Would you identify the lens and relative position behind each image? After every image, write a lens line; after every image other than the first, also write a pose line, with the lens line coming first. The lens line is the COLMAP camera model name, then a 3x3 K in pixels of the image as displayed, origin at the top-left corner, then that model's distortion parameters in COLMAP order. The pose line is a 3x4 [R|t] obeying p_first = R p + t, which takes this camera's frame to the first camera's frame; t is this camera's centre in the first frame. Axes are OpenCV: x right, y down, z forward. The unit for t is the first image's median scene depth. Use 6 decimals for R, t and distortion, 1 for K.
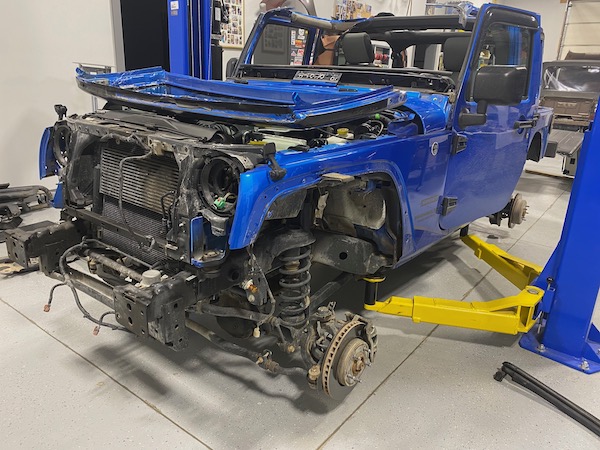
lens RADIAL K [[457.4, 0, 300.3], [0, 457.4, 223.4], [0, 0, 1]] dist [-0.005332, -0.002290]
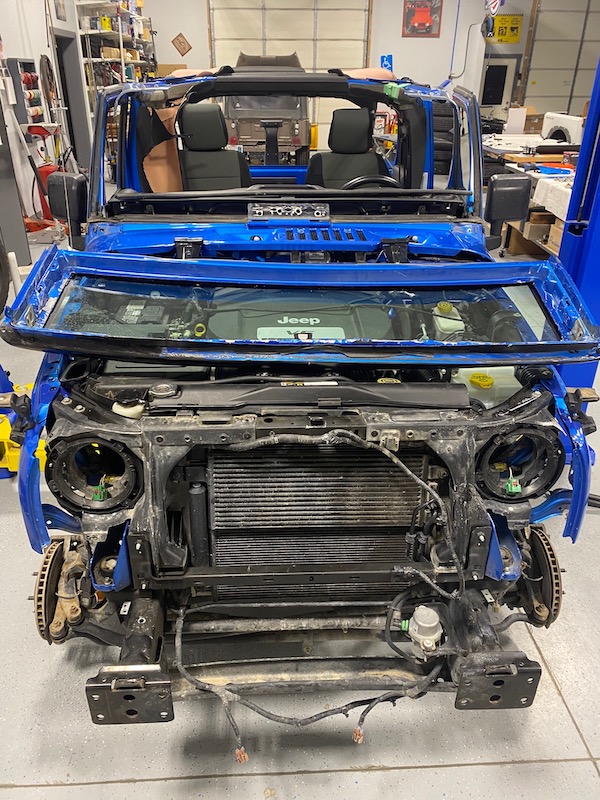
lens RADIAL K [[609.9, 0, 298.3], [0, 609.9, 401.5], [0, 0, 1]] dist [-0.005332, -0.002290]
pose [[0.772896, -0.333203, 0.540007, -0.725175], [0.227156, 0.939923, 0.254843, -0.392242], [-0.592479, -0.074302, 0.802152, 0.357025]]
